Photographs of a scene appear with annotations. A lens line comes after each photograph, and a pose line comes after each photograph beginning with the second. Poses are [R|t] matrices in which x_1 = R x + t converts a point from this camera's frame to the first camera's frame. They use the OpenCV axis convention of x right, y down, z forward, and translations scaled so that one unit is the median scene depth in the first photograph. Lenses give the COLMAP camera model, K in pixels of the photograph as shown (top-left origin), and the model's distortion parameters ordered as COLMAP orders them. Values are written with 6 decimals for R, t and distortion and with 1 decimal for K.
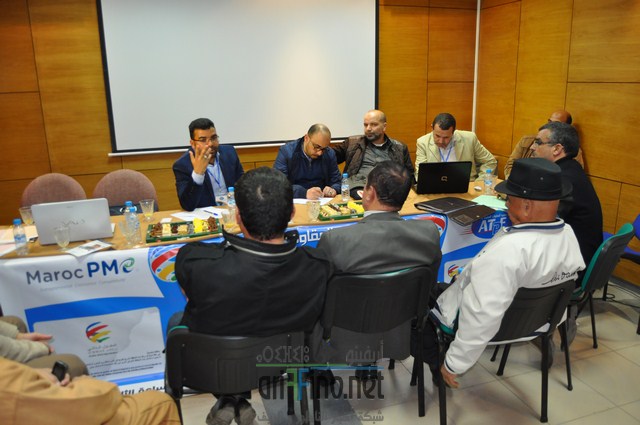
lens RADIAL K [[493.2, 0, 320.0], [0, 493.2, 212.5], [0, 0, 1]] dist [-0.074955, 0.001368]
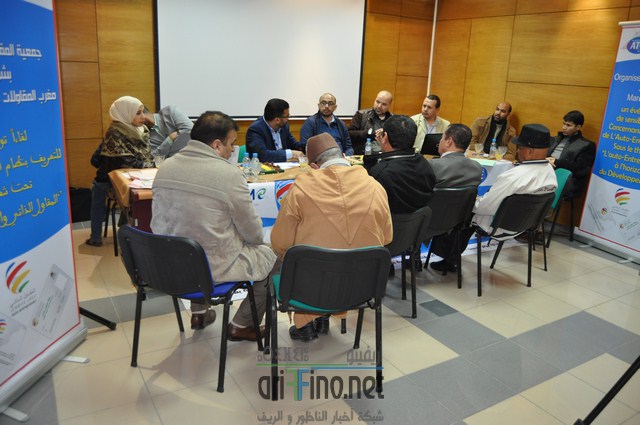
lens RADIAL K [[493.2, 0, 320.0], [0, 493.2, 212.5], [0, 0, 1]] dist [-0.074955, 0.001368]
pose [[0.971688, -0.003927, 0.236236, -0.340611], [-0.001276, 0.999760, 0.021868, 0.079100], [-0.236266, -0.021550, 0.971449, -0.247631]]
